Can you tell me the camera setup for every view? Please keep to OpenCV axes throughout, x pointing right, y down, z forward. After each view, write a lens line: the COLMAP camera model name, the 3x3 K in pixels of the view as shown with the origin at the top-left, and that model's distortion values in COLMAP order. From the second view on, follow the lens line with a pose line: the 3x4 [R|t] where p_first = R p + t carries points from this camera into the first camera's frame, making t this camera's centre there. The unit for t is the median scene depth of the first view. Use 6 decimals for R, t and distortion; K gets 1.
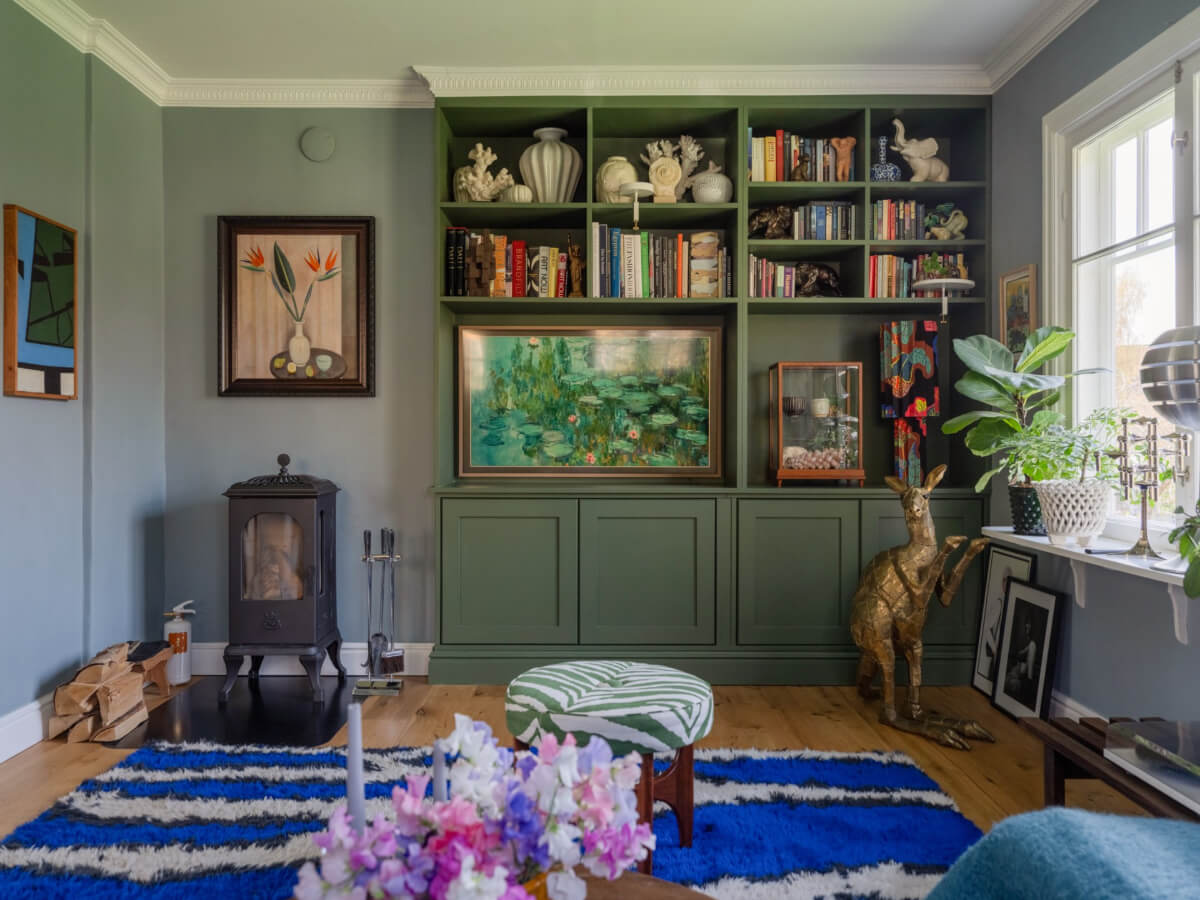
lens RADIAL K [[965.2, 0, 600.0], [0, 965.2, 450.0], [0, 0, 1]] dist [0.007069, -0.007586]
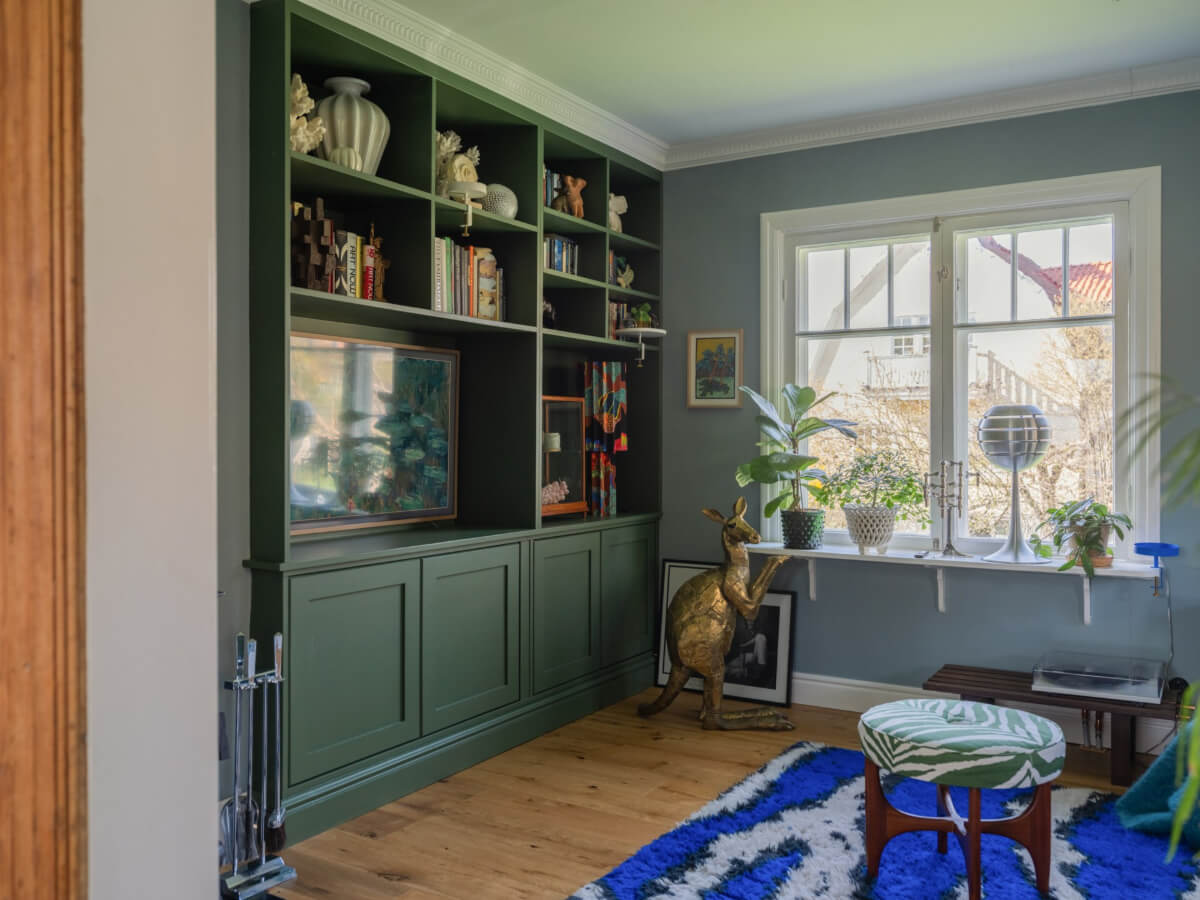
lens RADIAL K [[1011.3, 0, 624.9], [0, 1011.3, 454.9], [0, 0, 1]] dist [0.007510, 0.002207]
pose [[0.515878, -0.015316, 0.856525, -0.643675], [0.011447, 0.999874, 0.010985, -0.041870], [-0.856586, 0.004138, 0.515988, 0.405998]]
